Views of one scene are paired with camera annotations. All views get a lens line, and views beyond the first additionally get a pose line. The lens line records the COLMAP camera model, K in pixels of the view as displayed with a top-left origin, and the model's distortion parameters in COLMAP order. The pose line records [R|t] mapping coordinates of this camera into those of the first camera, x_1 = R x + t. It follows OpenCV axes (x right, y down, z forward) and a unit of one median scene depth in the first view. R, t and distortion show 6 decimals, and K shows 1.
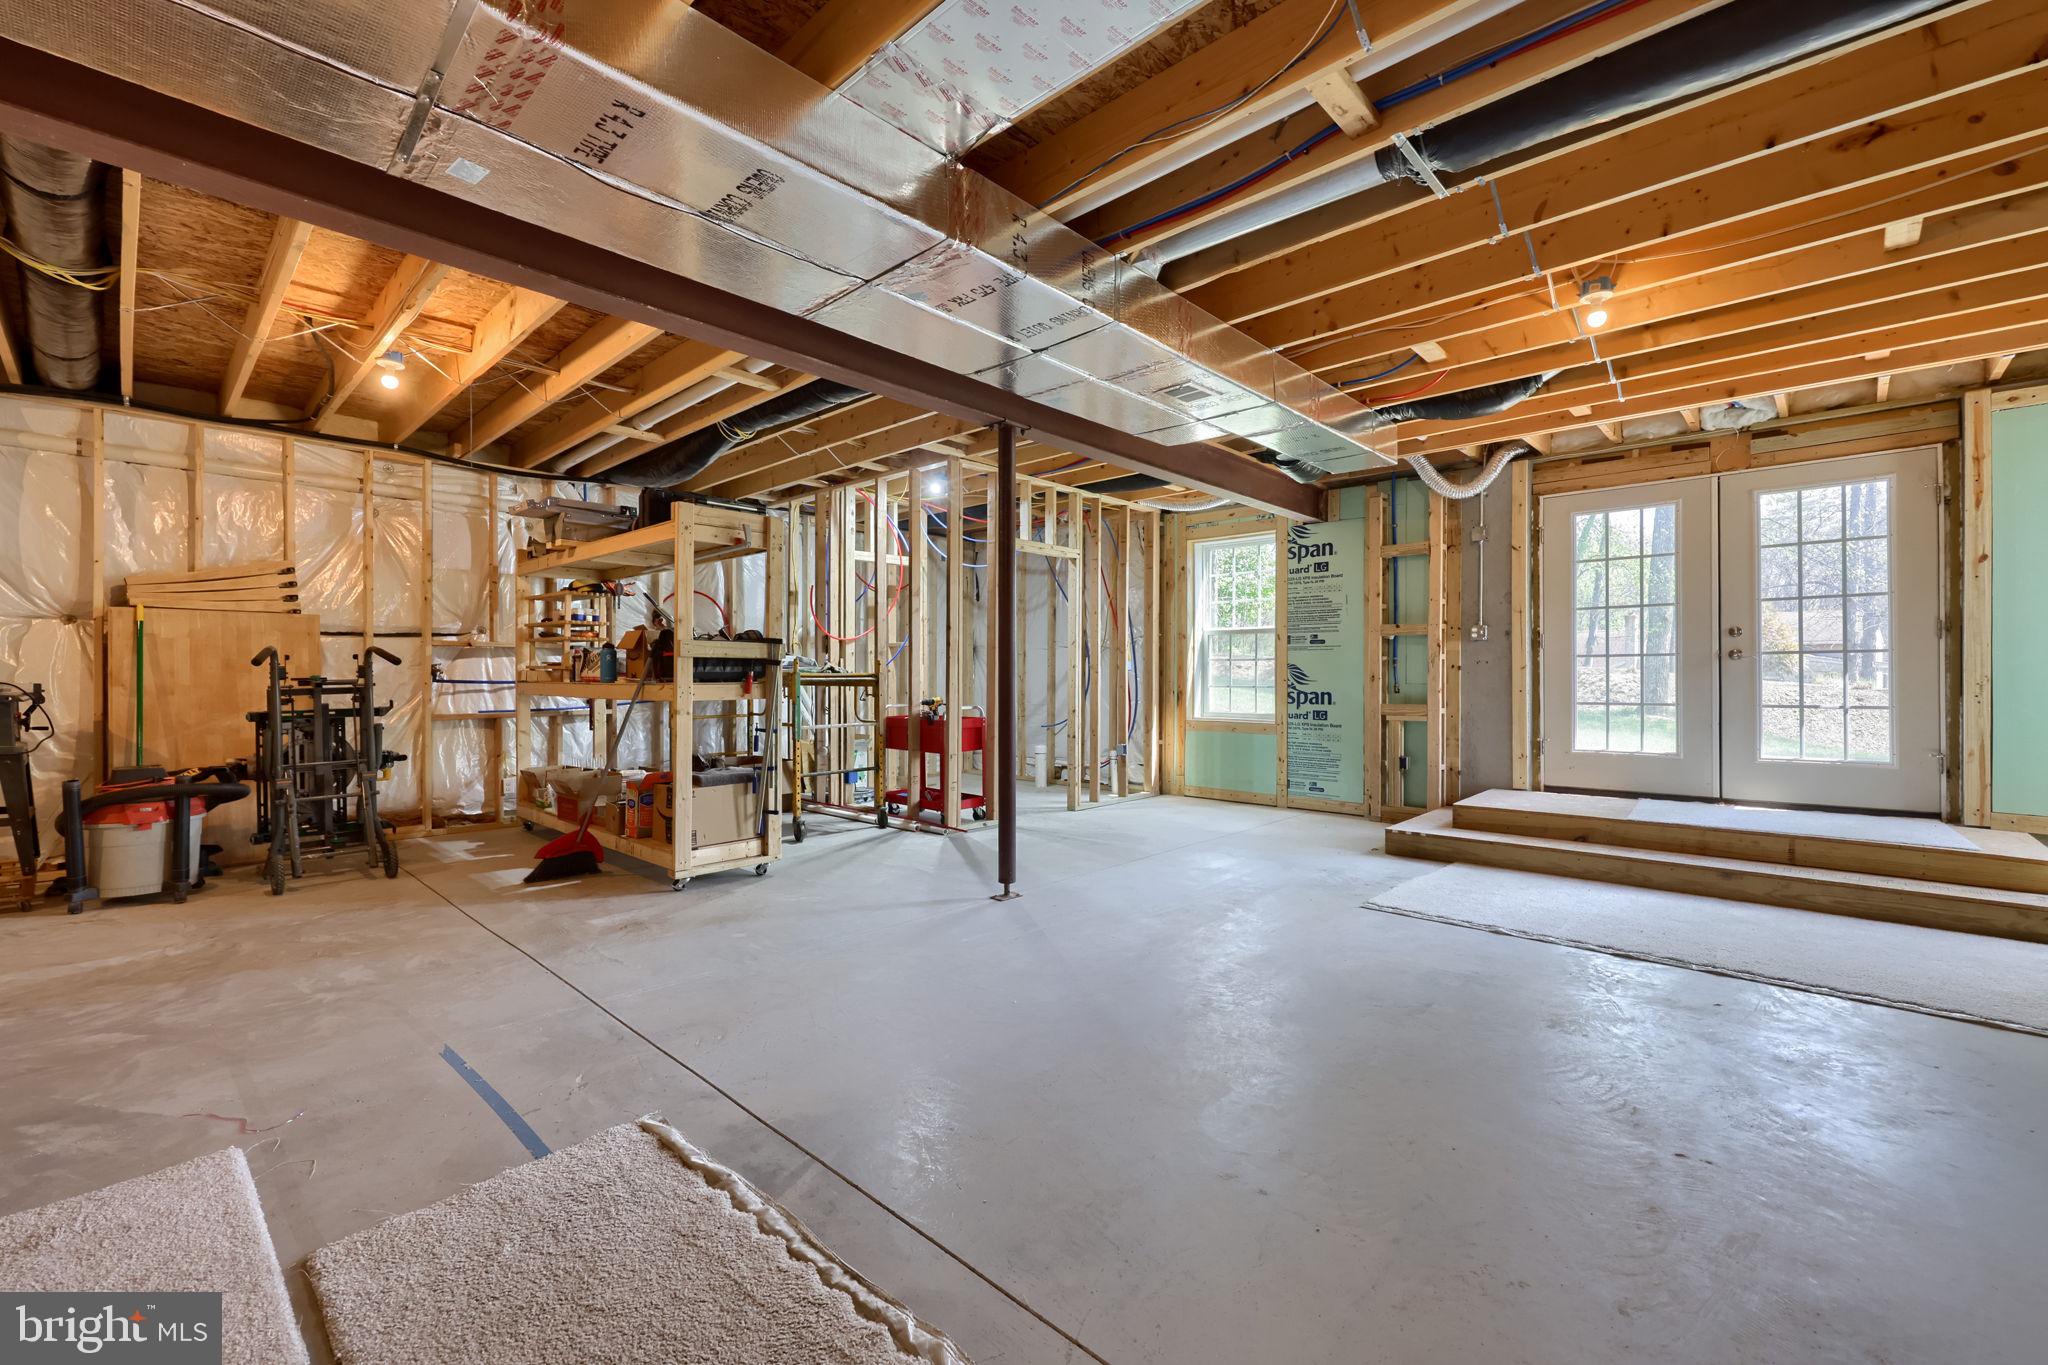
lens RADIAL K [[843.7, 0, 1012.8], [0, 843.7, 678.9], [0, 0, 1]] dist [-0.000164, -0.000333]
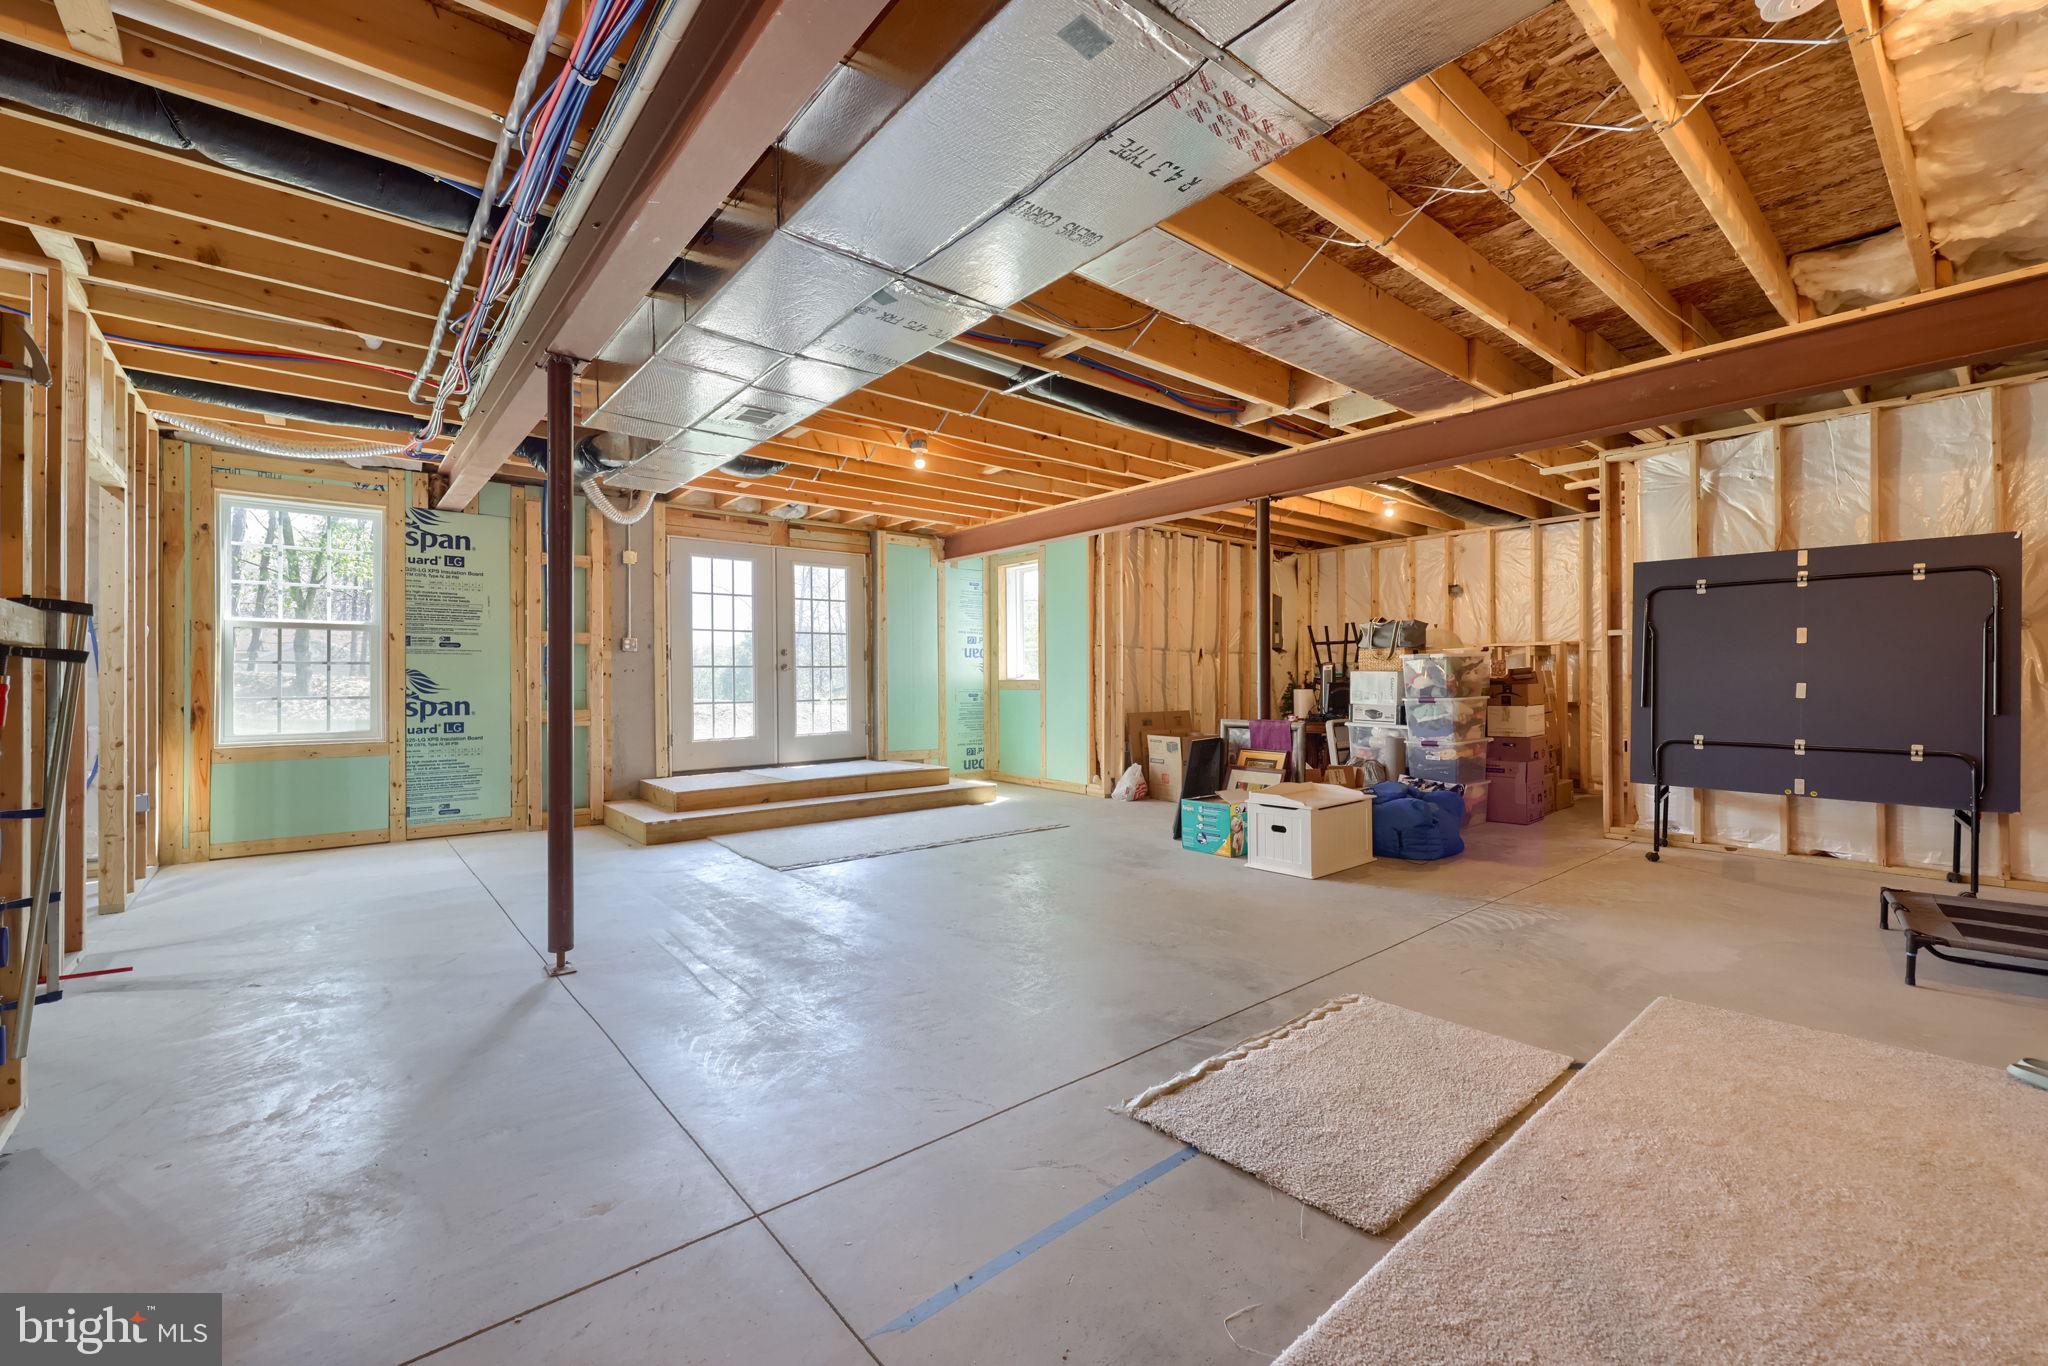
lens RADIAL K [[843.7, 0, 1013.0], [0, 843.7, 677.6], [0, 0, 1]] dist [-0.000164, -0.000333]
pose [[0.117658, 0.002406, 0.993051, -0.595560], [0.008682, 0.999956, -0.003452, -0.001726], [-0.993016, 0.009028, 0.117632, 0.406894]]
